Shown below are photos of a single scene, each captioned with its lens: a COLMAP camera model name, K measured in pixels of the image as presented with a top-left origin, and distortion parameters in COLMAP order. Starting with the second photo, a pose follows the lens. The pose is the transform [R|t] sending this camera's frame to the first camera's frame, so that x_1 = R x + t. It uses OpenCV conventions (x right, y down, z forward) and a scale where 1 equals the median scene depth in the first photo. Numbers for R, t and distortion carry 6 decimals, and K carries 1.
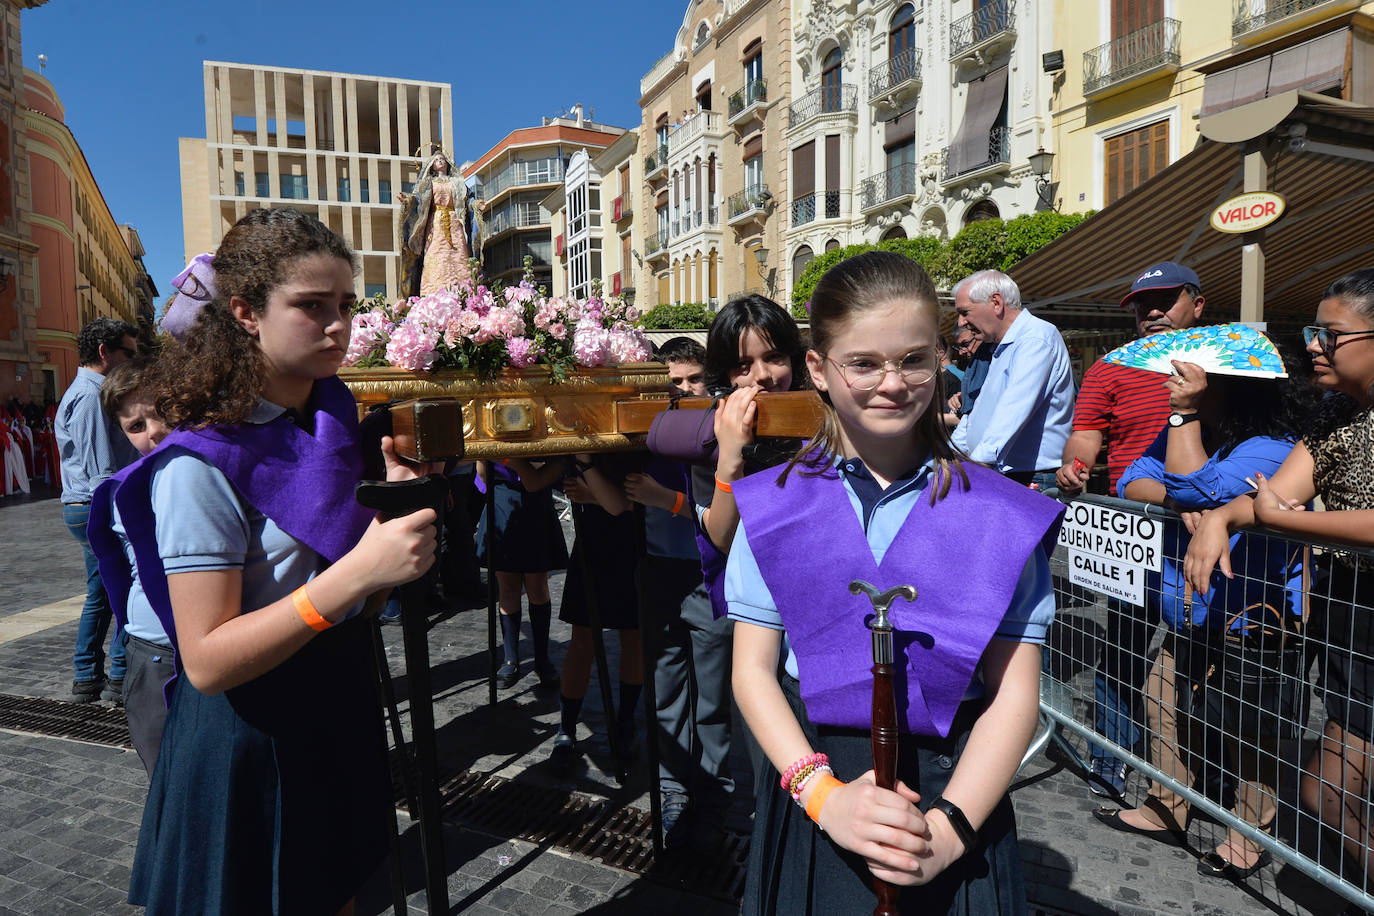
lens RADIAL K [[763.8, 0, 587.9], [0, 763.8, 461.1], [0, 0, 1]] dist [0.017502, -0.044414]
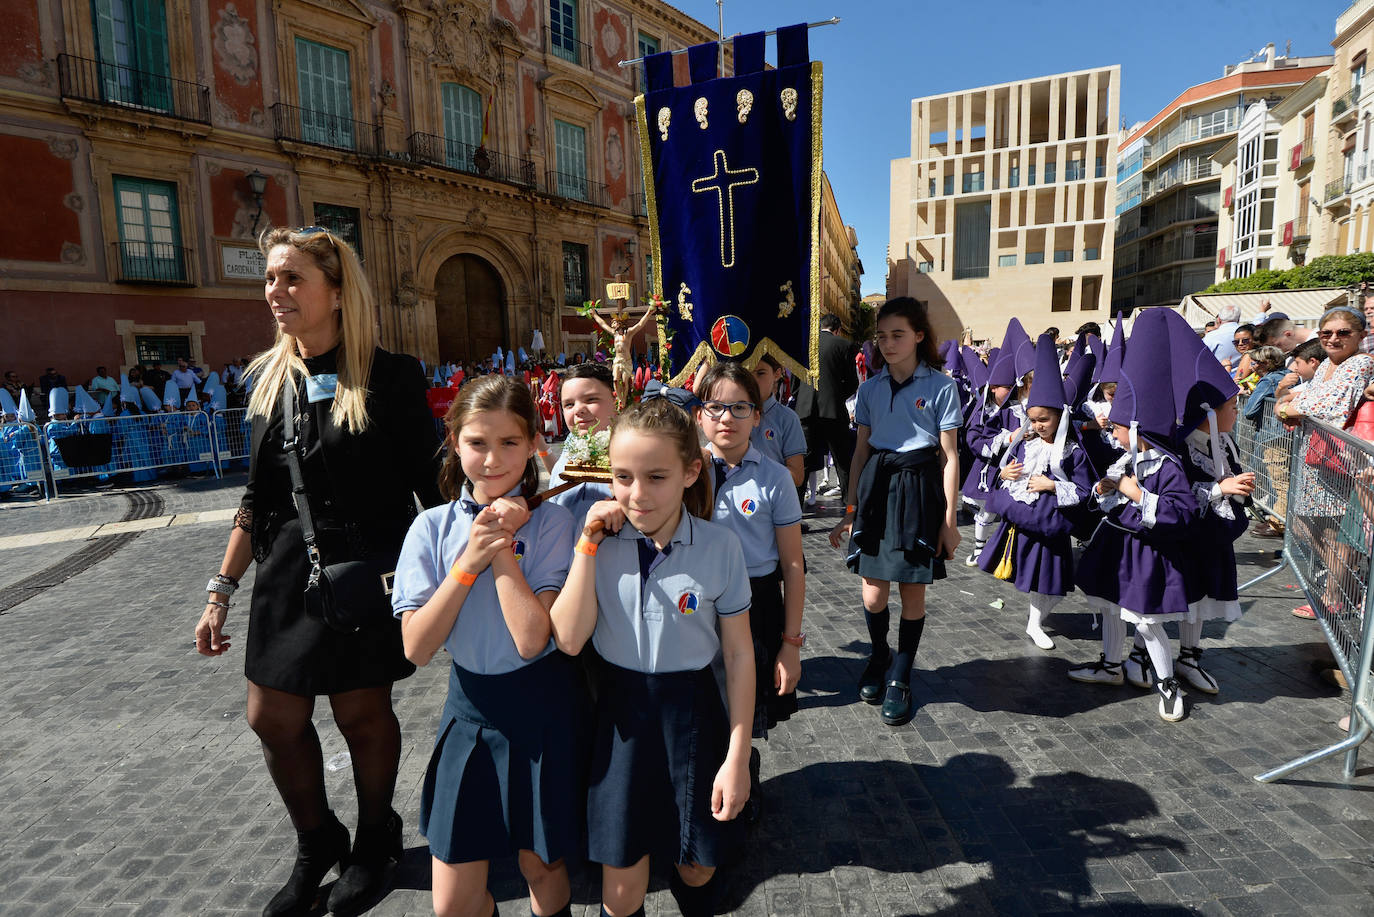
lens RADIAL K [[651.8, 0, 687.0], [0, 651.8, 458.5], [0, 0, 1]] dist [-0.038054, -0.000633]
pose [[0.728877, 0.100729, -0.677194, 0.045465], [-0.041075, 0.993770, 0.103609, 0.010077], [0.683412, -0.047703, 0.728473, -0.145566]]
